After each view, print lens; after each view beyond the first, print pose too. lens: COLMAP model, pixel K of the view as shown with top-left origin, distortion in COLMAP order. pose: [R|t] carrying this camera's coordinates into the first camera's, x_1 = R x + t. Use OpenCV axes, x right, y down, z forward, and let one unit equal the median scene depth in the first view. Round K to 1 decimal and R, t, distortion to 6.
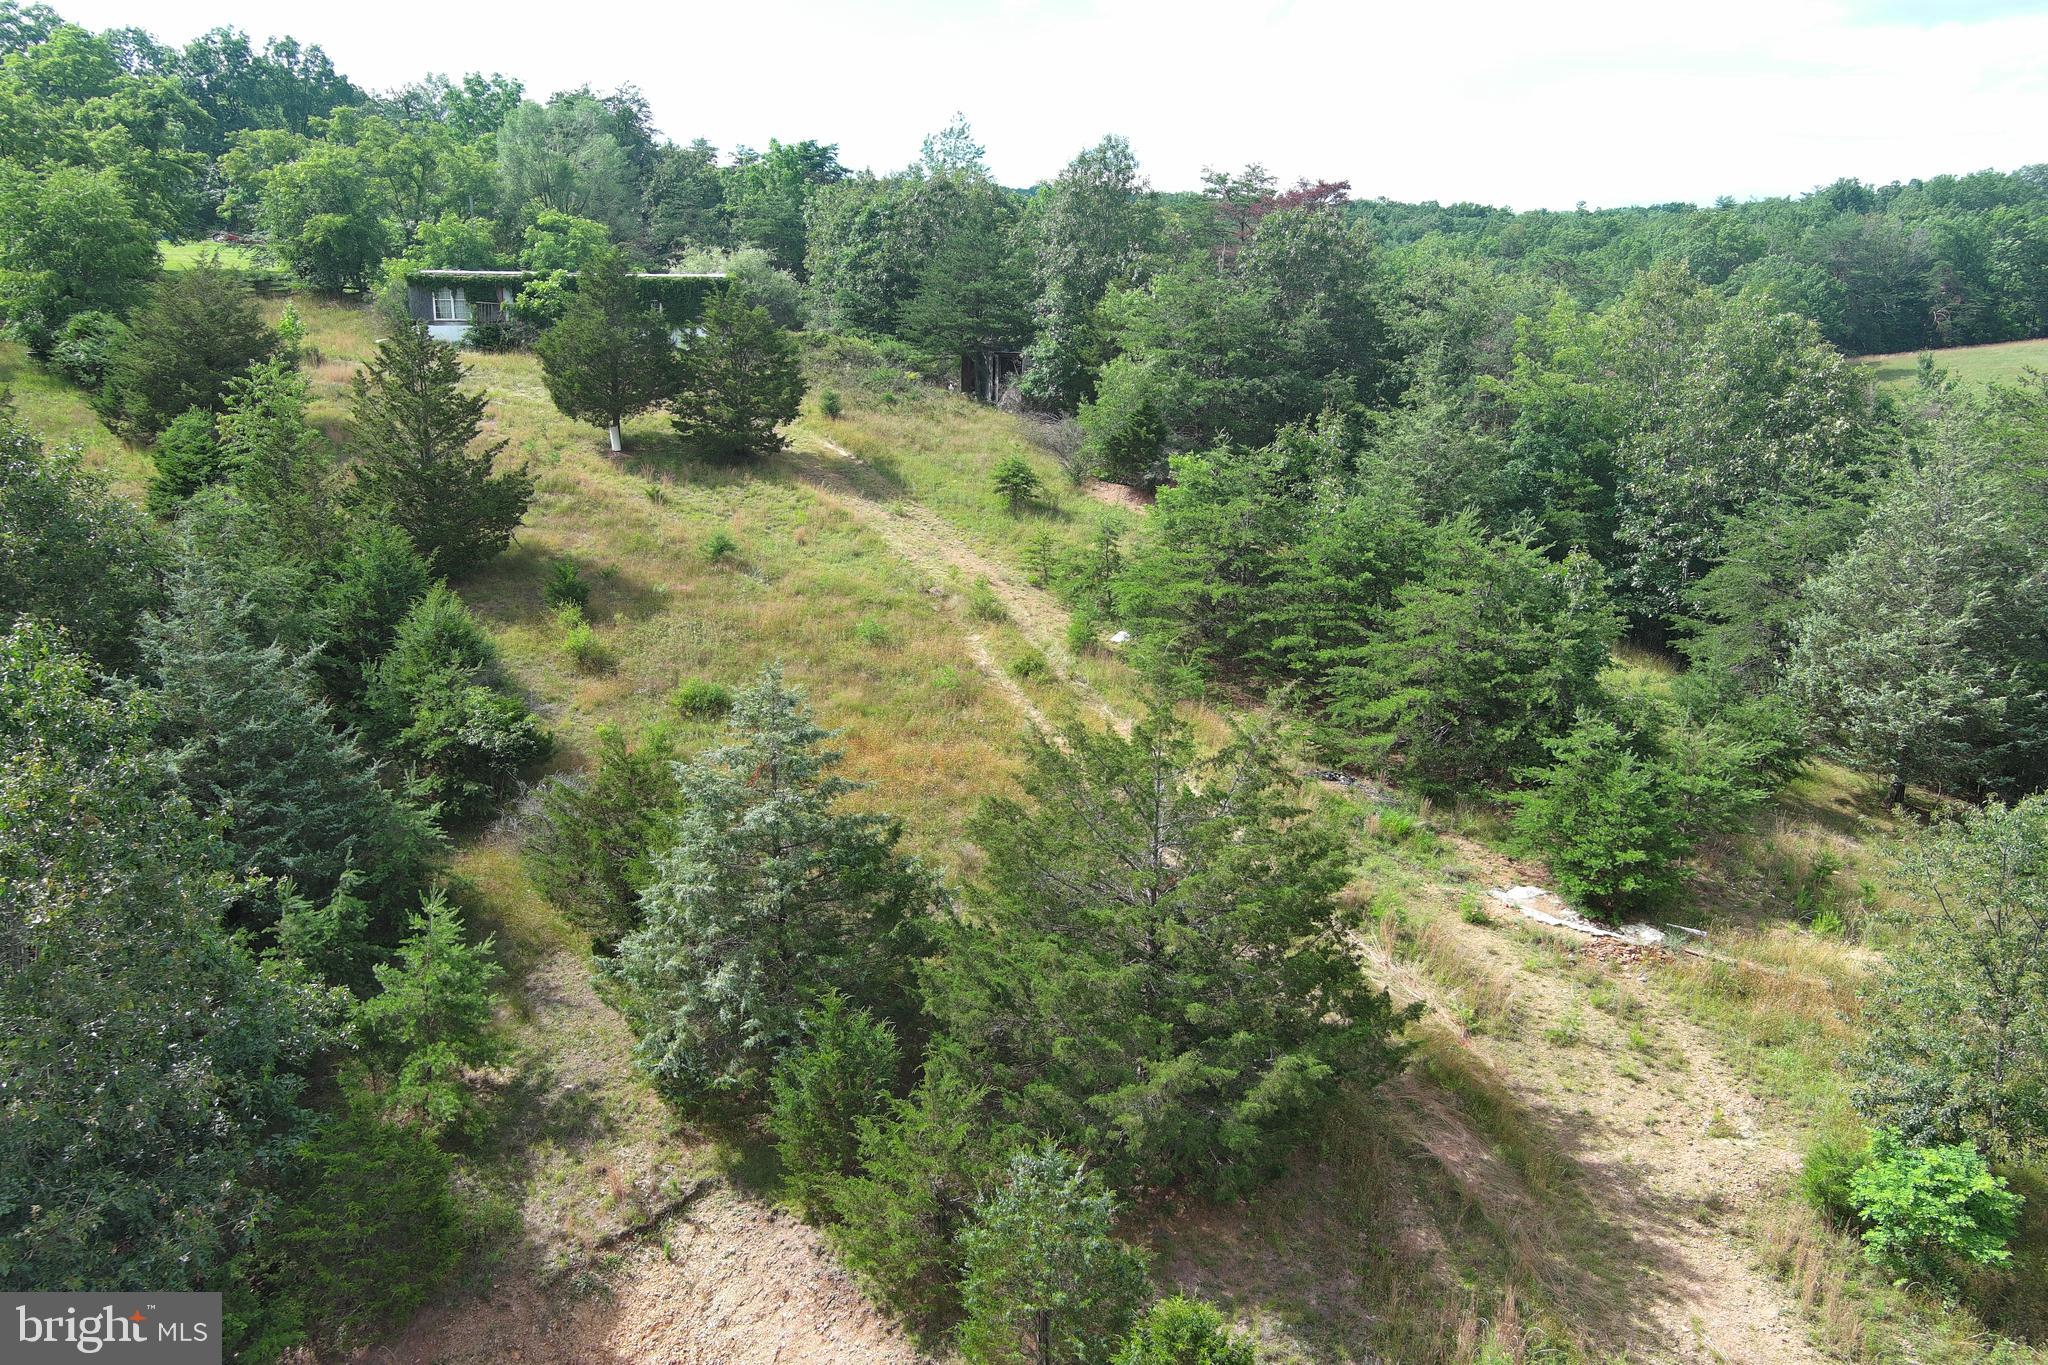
lens RADIAL K [[1574.3, 0, 1018.7], [0, 1574.3, 689.0], [0, 0, 1]] dist [0.029165, -0.054991]
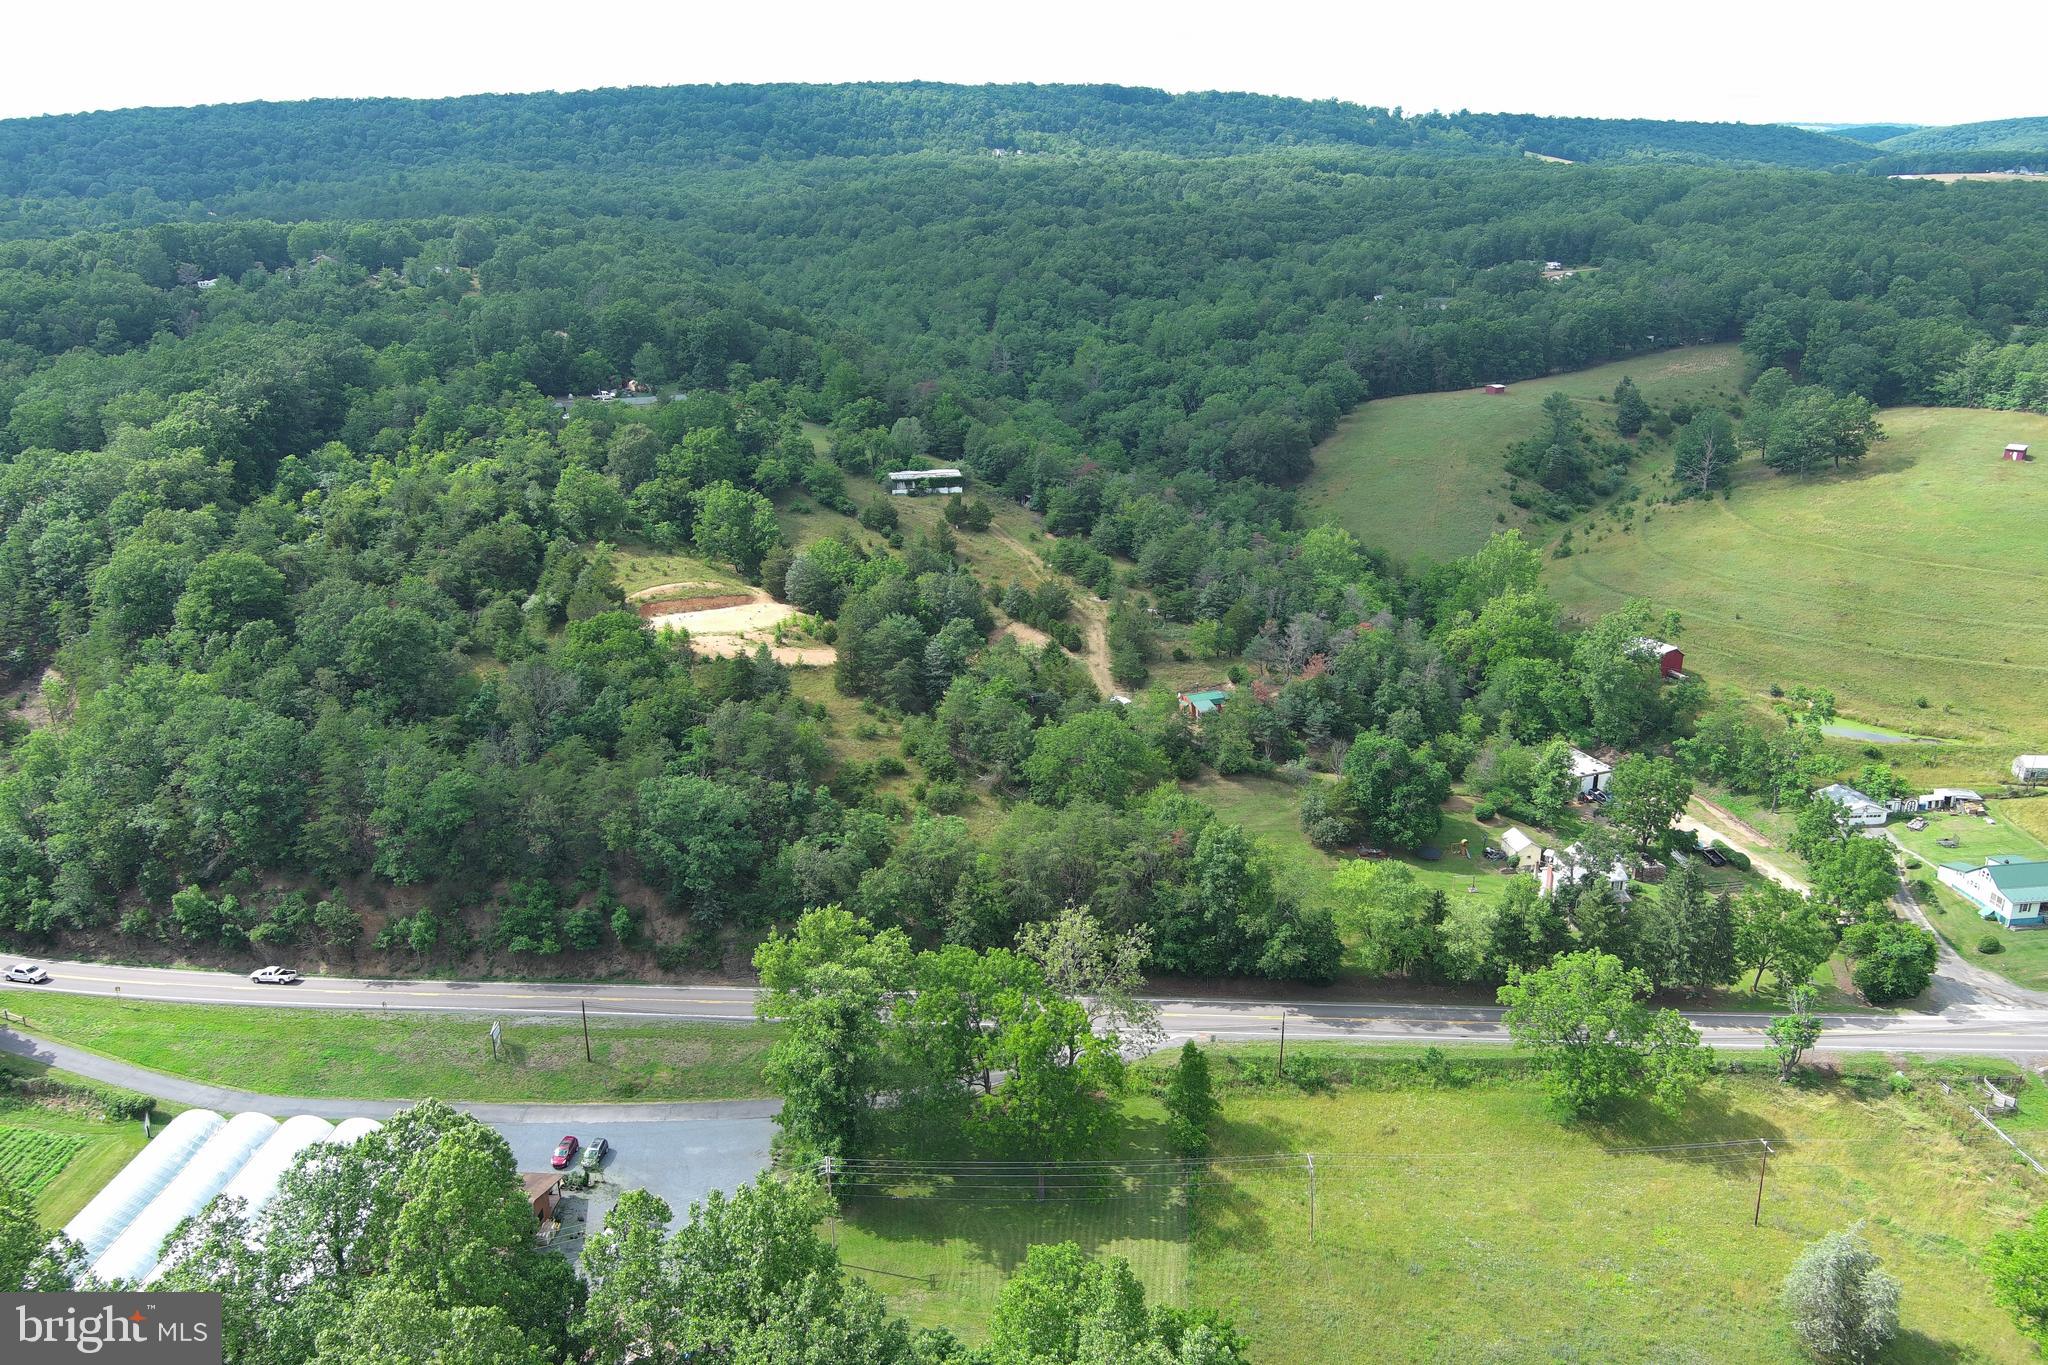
lens RADIAL K [[1574.3, 0, 1018.7], [0, 1574.3, 689.0], [0, 0, 1]] dist [0.029165, -0.054991]
pose [[0.999430, -0.021174, 0.026294, -0.247182], [0.018293, 0.994270, 0.105325, -0.210237], [-0.028373, -0.104784, 0.994090, -5.517309]]
